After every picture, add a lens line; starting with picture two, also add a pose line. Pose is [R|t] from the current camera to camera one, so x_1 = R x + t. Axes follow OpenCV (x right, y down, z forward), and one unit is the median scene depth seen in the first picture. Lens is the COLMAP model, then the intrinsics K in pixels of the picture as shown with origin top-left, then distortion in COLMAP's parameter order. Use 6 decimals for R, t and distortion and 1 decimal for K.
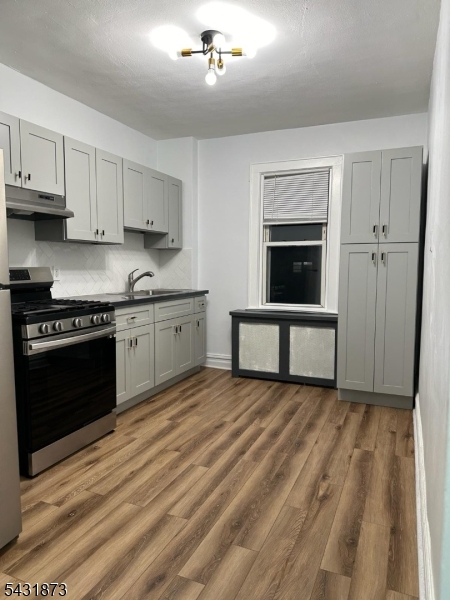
lens RADIAL K [[419.5, 0, 225.0], [0, 419.5, 300.0], [0, 0, 1]] dist [0.129192, -0.181657]
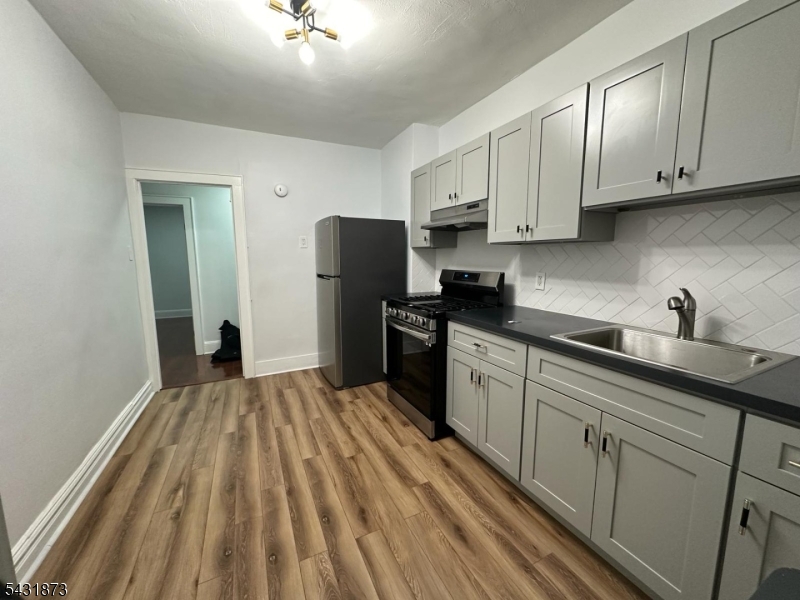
lens RADIAL K [[320.9, 0, 400.0], [0, 320.9, 300.0], [0, 0, 1]] dist [0.000034, -0.000016]
pose [[-0.657314, 0.097090, -0.747336, 0.289493], [-0.065494, 0.980555, 0.184993, -0.133325], [0.750765, 0.170545, -0.638174, 1.280332]]
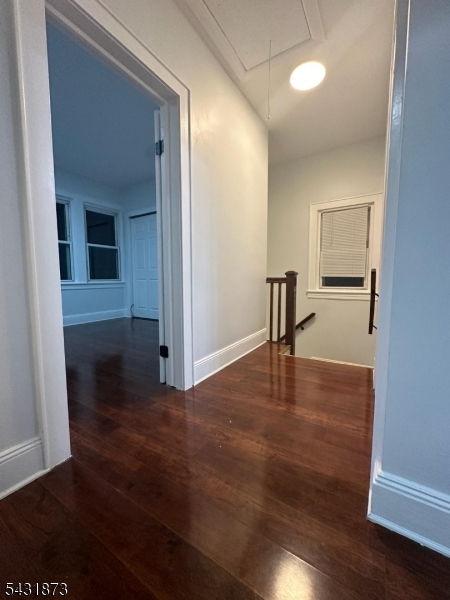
lens RADIAL K [[239.3, 0, 225.0], [0, 239.3, 300.0], [0, 0, 1]] dist [-0.001646, 0.000204]
pose [[-0.158167, 0.077996, -0.984327, 0.358473], [-0.079369, 0.992645, 0.091409, 0.143210], [0.984217, 0.092583, -0.150813, -0.036400]]
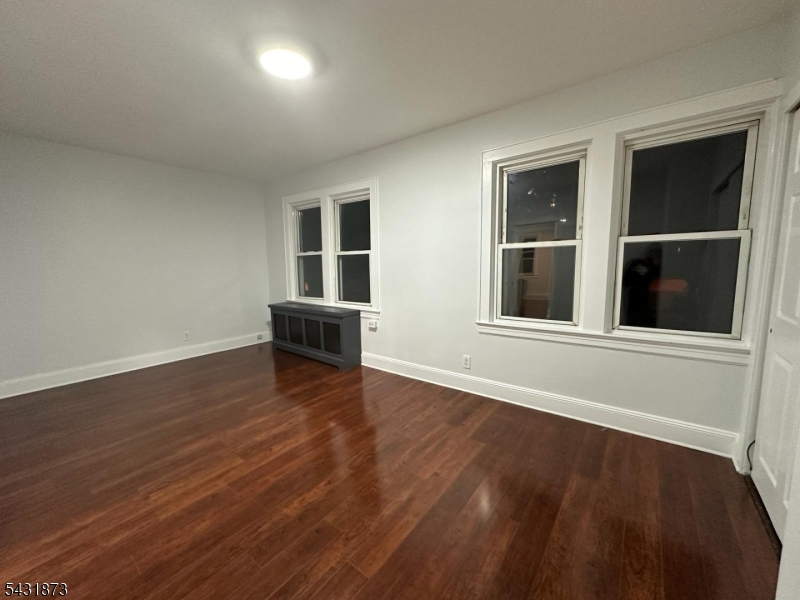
lens RADIAL K [[320.9, 0, 400.0], [0, 320.9, 300.0], [0, 0, 1]] dist [0.000034, -0.000016]
pose [[-0.968601, -0.020654, 0.247759, -0.547036], [0.029981, 0.979567, 0.198872, -0.006461], [-0.246804, 0.200056, -0.948190, -0.191463]]
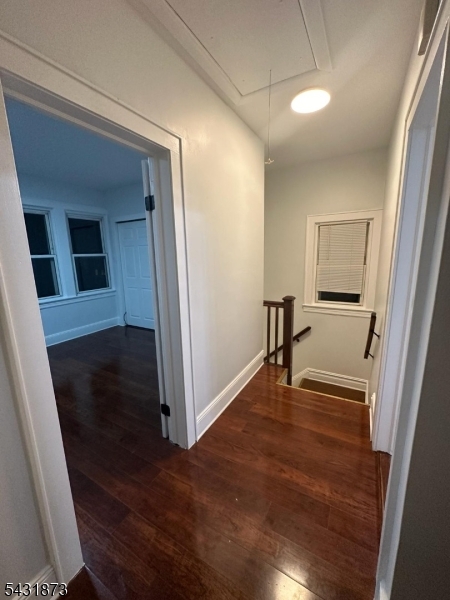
lens RADIAL K [[239.3, 0, 225.0], [0, 239.3, 300.0], [0, 0, 1]] dist [-0.001646, 0.000204]
pose [[-0.120504, 0.182700, -0.975756, 0.319128], [-0.058523, 0.979902, 0.190704, -0.037532], [0.990986, 0.080085, -0.107390, -0.073192]]
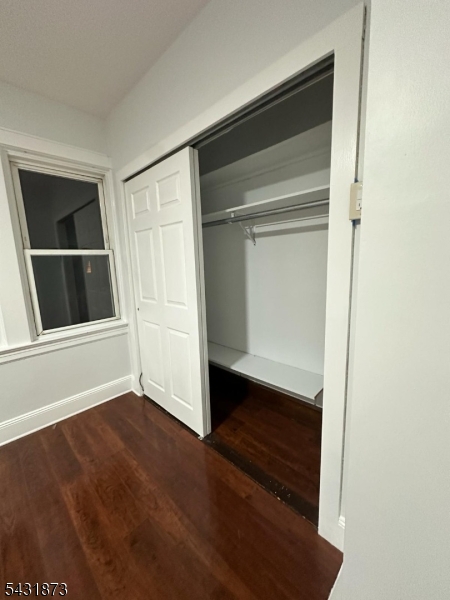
lens RADIAL K [[239.9, 0, 225.0], [0, 239.9, 300.0], [0, 0, 1]] dist [-0.002214, -0.000017]
pose [[-0.358129, 0.154448, -0.920809, -0.475051], [-0.044739, 0.982252, 0.182155, 0.005300], [0.932600, 0.106431, -0.344863, -0.372941]]
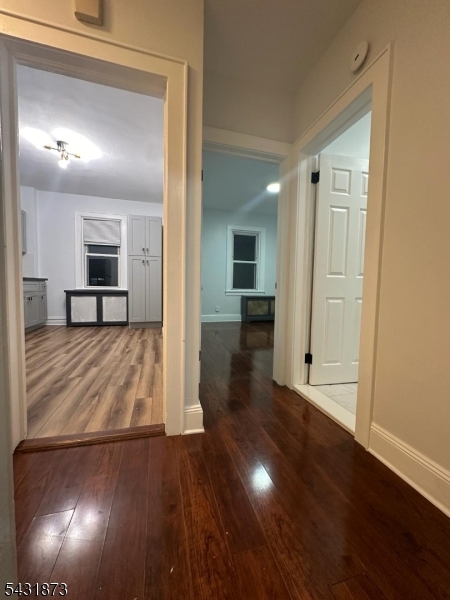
lens RADIAL K [[239.3, 0, 225.0], [0, 239.3, 300.0], [0, 0, 1]] dist [-0.001646, 0.000204]
pose [[0.779292, -0.027748, 0.626046, -0.127230], [0.036457, 0.999335, -0.001089, 0.129665], [-0.625599, 0.023672, 0.779785, -0.287395]]
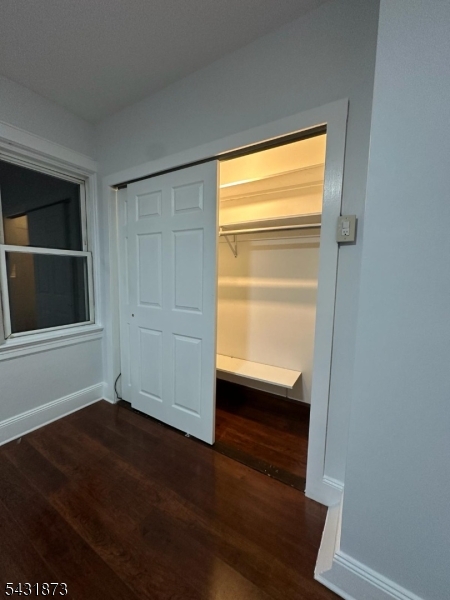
lens RADIAL K [[239.9, 0, 225.0], [0, 239.9, 300.0], [0, 0, 1]] dist [-0.002214, -0.000017]
pose [[-0.143571, 0.095042, -0.985066, -0.391075], [-0.101212, 0.988748, 0.110149, 0.024702], [0.984451, 0.115515, -0.132336, -0.452318]]
